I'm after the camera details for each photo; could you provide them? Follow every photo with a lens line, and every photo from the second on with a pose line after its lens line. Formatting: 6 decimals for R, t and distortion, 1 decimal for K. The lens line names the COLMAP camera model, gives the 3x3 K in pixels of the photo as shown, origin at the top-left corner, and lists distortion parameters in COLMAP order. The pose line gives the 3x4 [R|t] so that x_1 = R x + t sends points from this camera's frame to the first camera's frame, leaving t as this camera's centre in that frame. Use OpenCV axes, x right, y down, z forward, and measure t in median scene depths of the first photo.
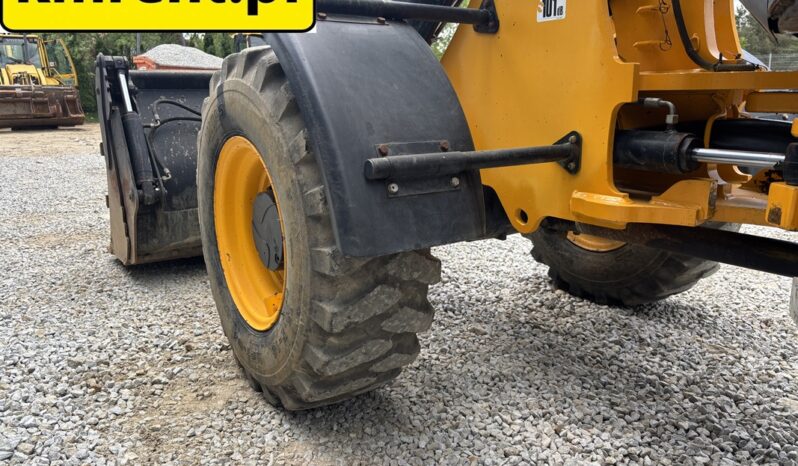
lens RADIAL K [[606.0, 0, 420.6], [0, 606.0, 228.3], [0, 0, 1]] dist [0.047760, -0.061492]
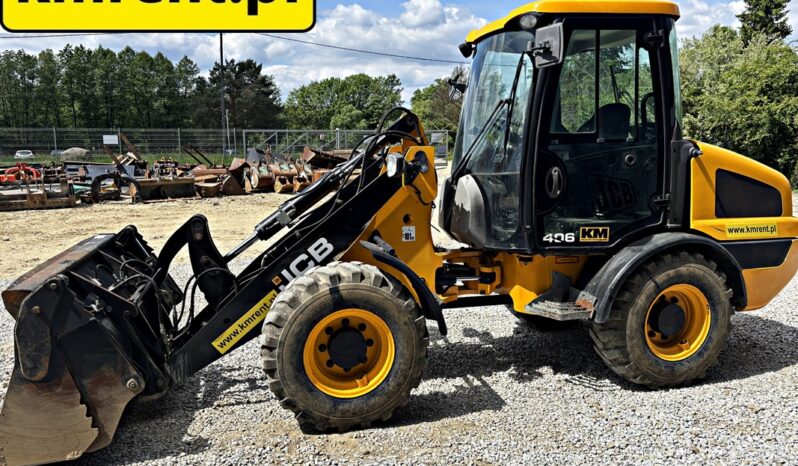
lens RADIAL K [[606.0, 0, 401.5], [0, 606.0, 238.6], [0, 0, 1]] dist [0.047760, -0.061492]
pose [[0.371640, -0.142689, 0.917346, -1.520332], [0.198389, 0.977499, 0.071674, -0.360751], [-0.906932, 0.155354, 0.391585, -0.035083]]
